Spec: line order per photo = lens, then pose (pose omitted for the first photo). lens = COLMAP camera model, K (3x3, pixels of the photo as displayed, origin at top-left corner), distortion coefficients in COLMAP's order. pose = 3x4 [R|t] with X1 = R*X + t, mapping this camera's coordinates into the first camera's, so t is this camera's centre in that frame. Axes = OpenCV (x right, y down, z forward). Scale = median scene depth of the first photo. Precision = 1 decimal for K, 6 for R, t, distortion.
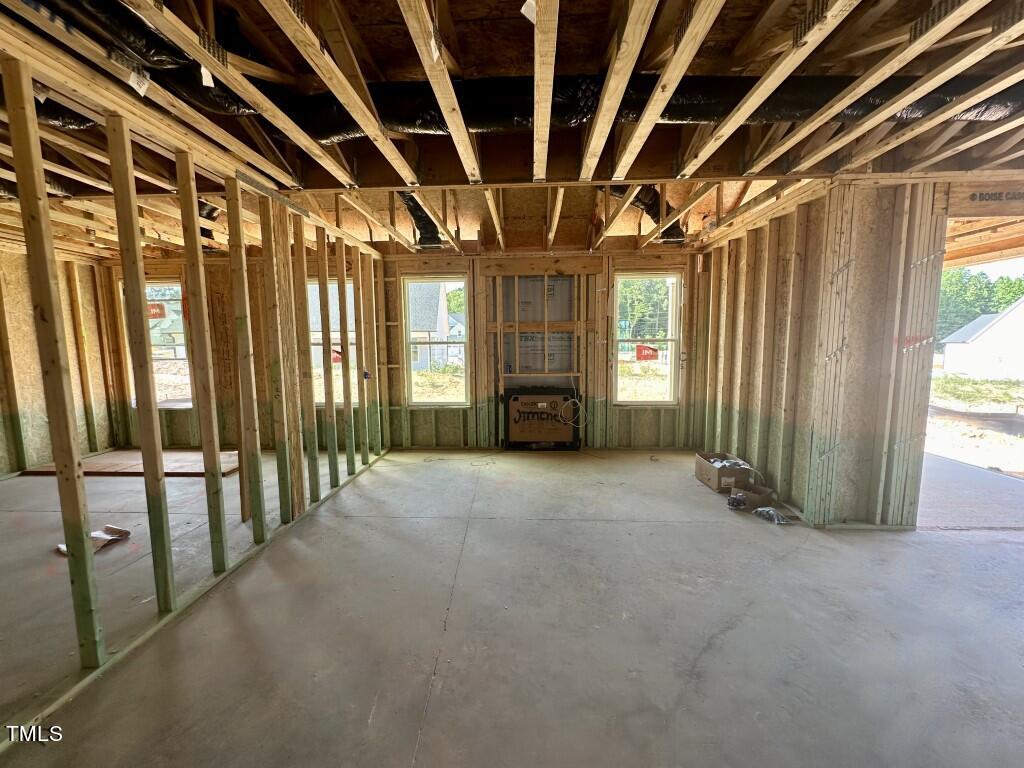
lens RADIAL K [[410.2, 0, 515.2], [0, 410.2, 384.7], [0, 0, 1]] dist [0.001105, 0.000022]
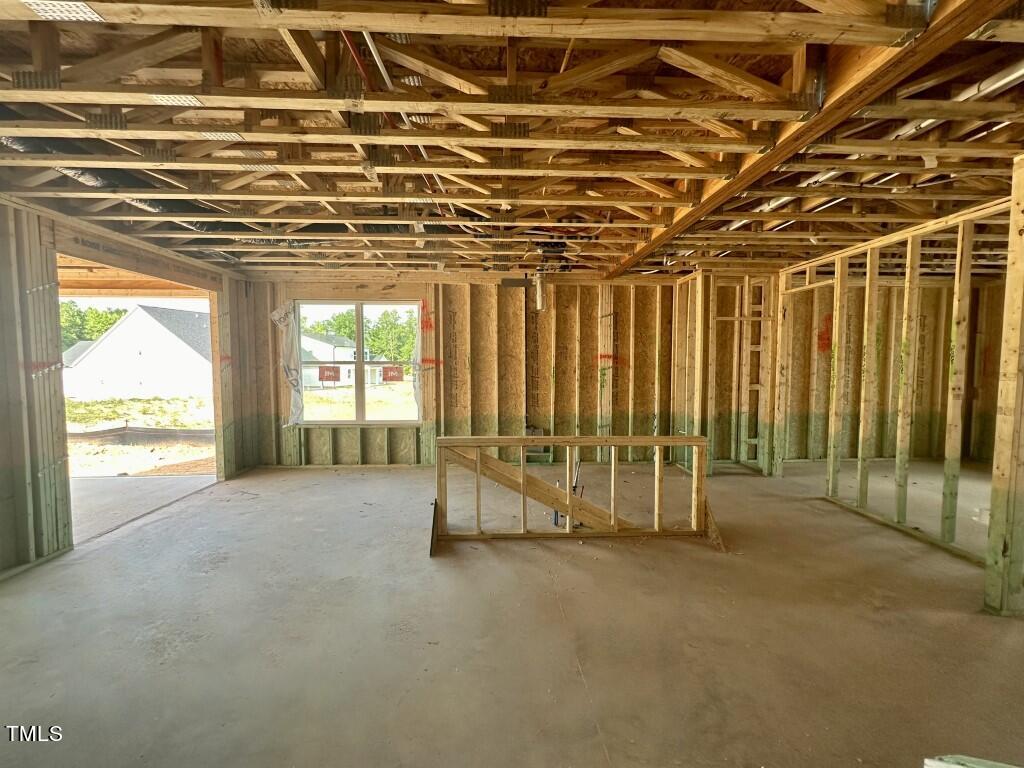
lens RADIAL K [[410.2, 0, 507.9], [0, 410.2, 384.0], [0, 0, 1]] dist [0.001105, 0.000022]
pose [[-0.079282, -0.046262, 0.995778, -0.069833], [0.107153, 0.992739, 0.054652, 0.002201], [-0.991077, 0.111033, -0.073749, -0.030062]]
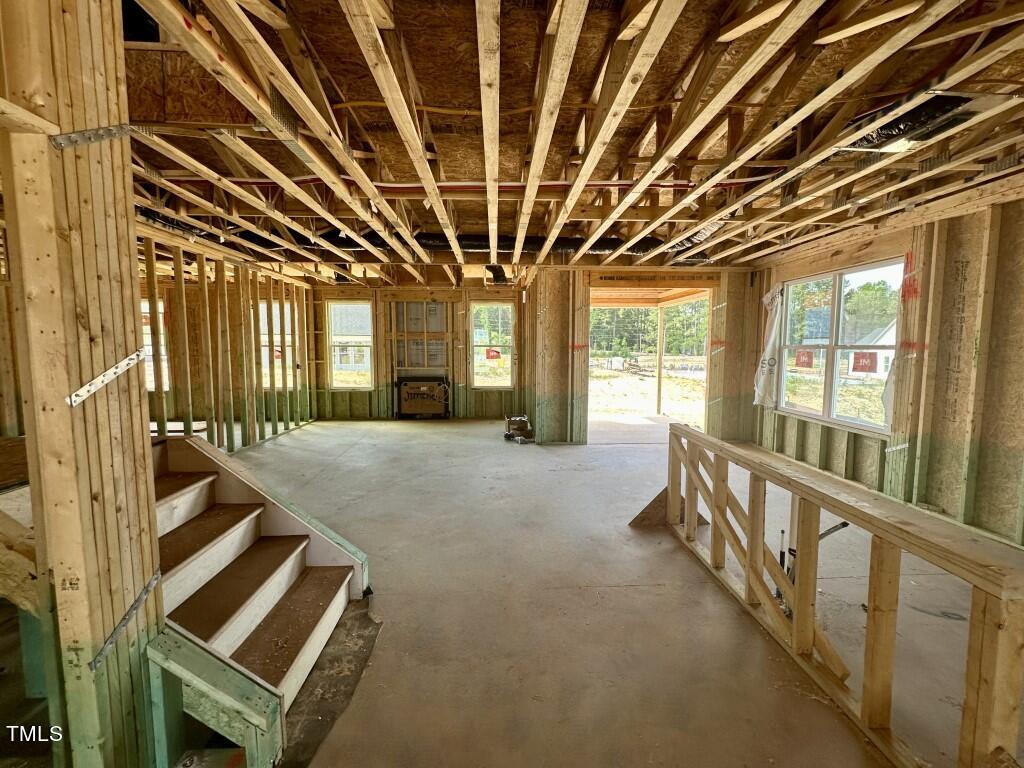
lens RADIAL K [[410.2, 0, 507.9], [0, 410.2, 379.3], [0, 0, 1]] dist [0.001105, 0.000022]
pose [[0.995793, 0.004485, 0.091518, 0.245442], [-0.002212, 0.999687, -0.024921, 0.054835], [-0.091601, 0.024613, 0.995492, -0.526713]]
